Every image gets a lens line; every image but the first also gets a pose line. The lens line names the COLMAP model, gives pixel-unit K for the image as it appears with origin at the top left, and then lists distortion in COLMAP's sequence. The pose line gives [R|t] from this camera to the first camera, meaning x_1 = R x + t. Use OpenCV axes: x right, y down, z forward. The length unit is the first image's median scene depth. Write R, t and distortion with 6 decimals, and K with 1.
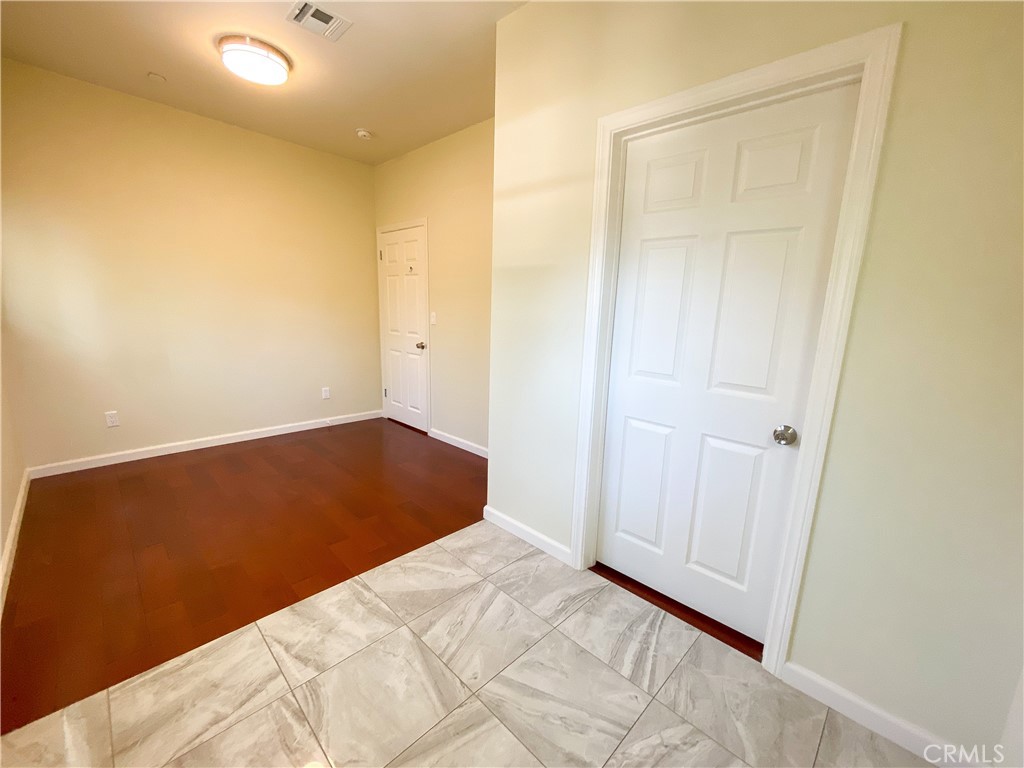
lens RADIAL K [[417.9, 0, 512.0], [0, 417.9, 384.0], [0, 0, 1]] dist [-0.001790, -0.000077]
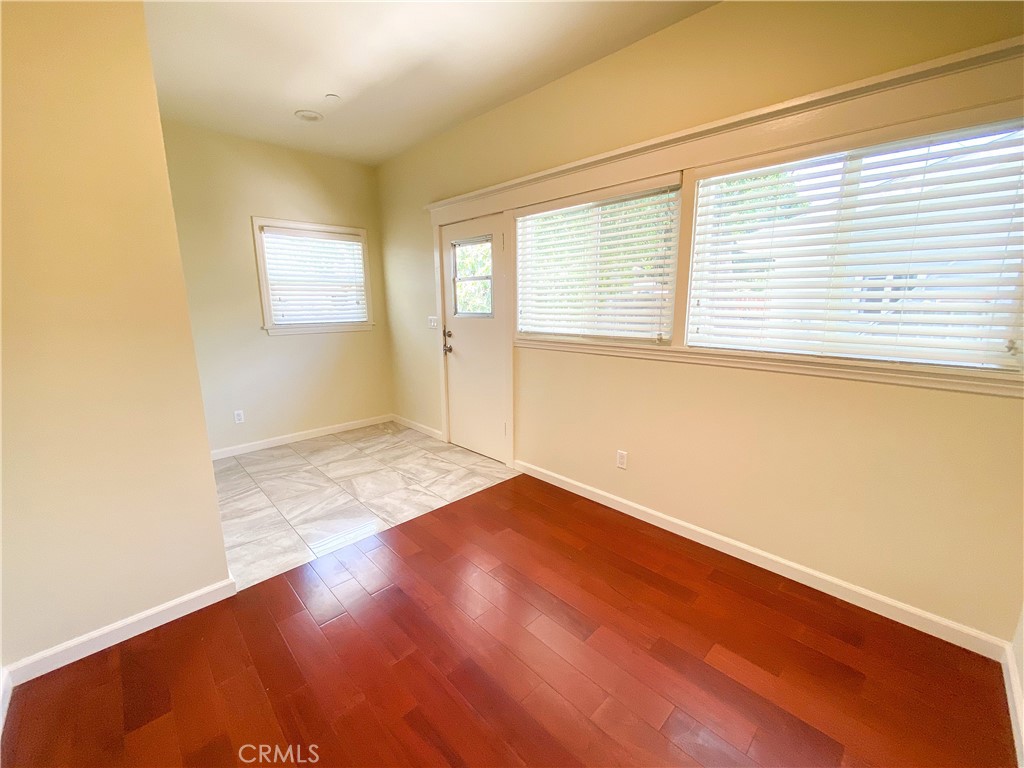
lens RADIAL K [[417.9, 0, 512.0], [0, 417.9, 384.0], [0, 0, 1]] dist [-0.001790, -0.000077]
pose [[-0.999416, -0.027262, 0.020611, -0.955751], [-0.017385, 0.924751, 0.380175, -0.551267], [-0.029424, 0.379595, -0.924685, 2.553358]]
